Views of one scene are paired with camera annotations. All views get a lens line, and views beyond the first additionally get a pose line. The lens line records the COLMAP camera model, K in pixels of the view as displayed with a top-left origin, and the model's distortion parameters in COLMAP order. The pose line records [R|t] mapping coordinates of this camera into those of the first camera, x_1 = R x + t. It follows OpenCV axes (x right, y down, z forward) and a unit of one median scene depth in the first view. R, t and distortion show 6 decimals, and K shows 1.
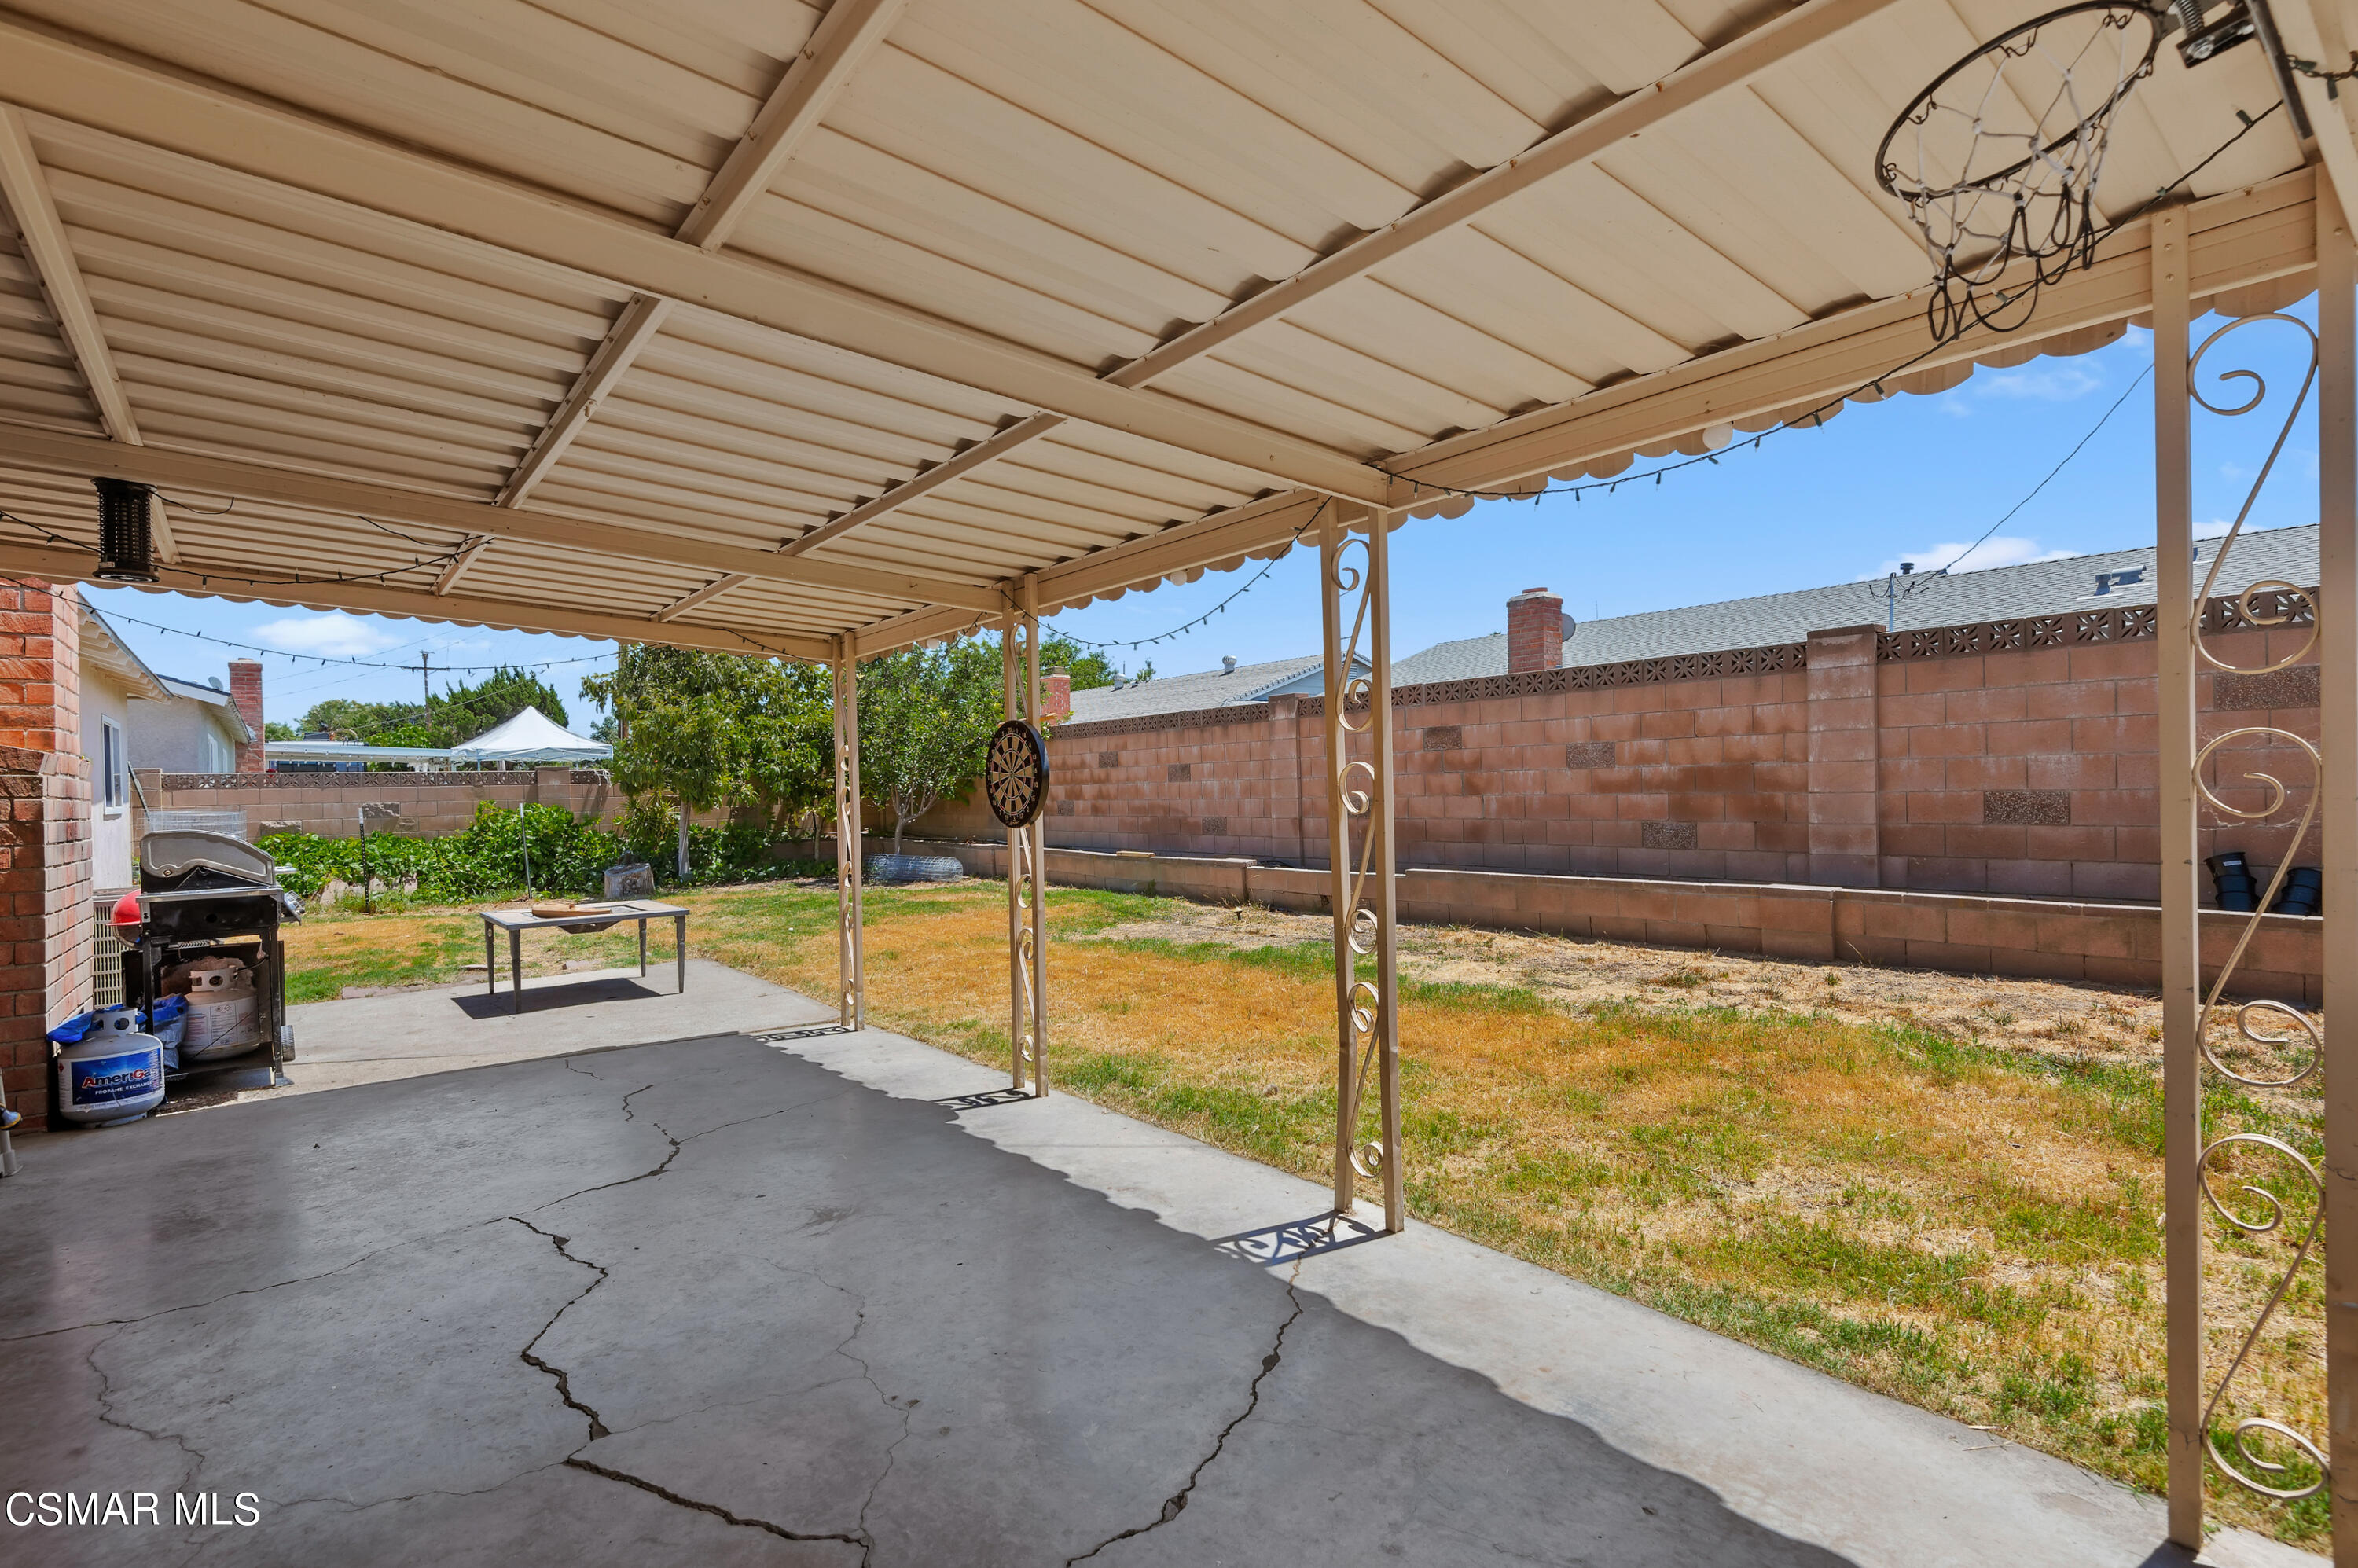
lens RADIAL K [[1118.7, 0, 1180.7], [0, 1118.7, 775.4], [0, 0, 1]] dist [0.032368, -0.019739]
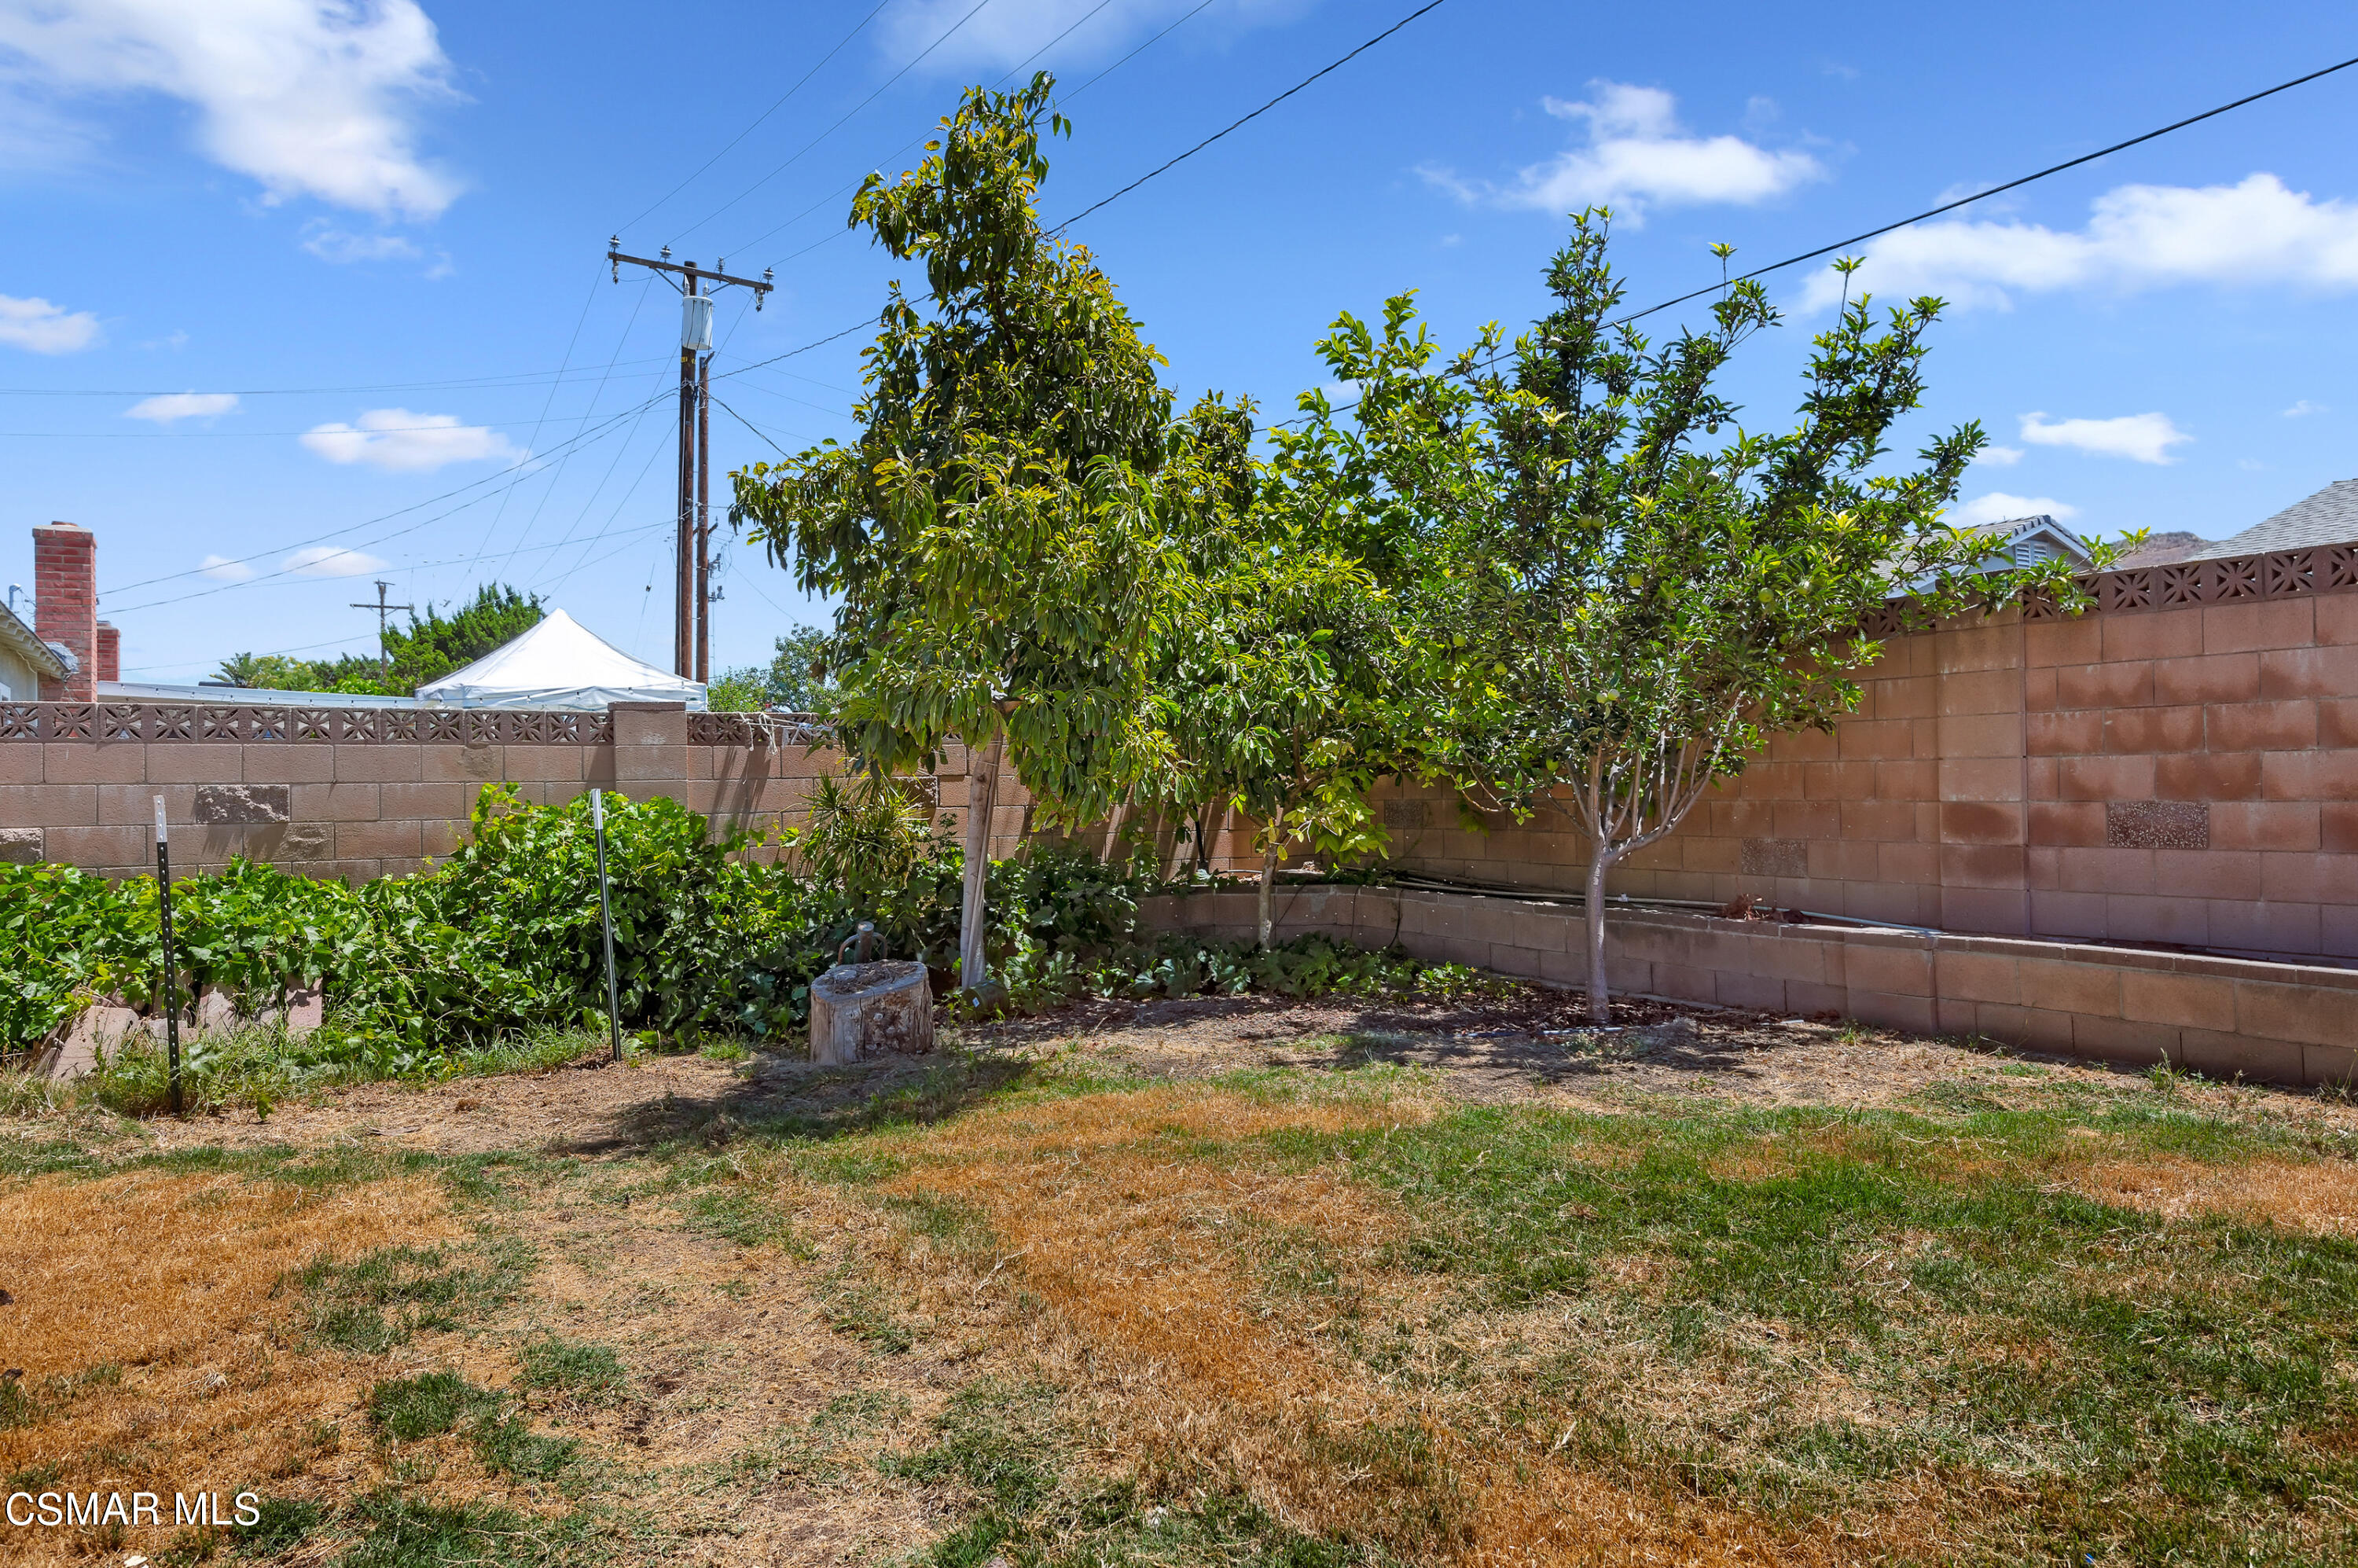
lens RADIAL K [[1598.6, 0, 1179.0], [0, 1598.6, 784.0], [0, 0, 1]] dist [0.002929, 0.000560]
pose [[0.991775, 0.010698, -0.127544, -0.319293], [-0.009798, 0.999922, 0.007682, 0.016706], [0.127616, -0.006369, 0.991803, 0.496270]]
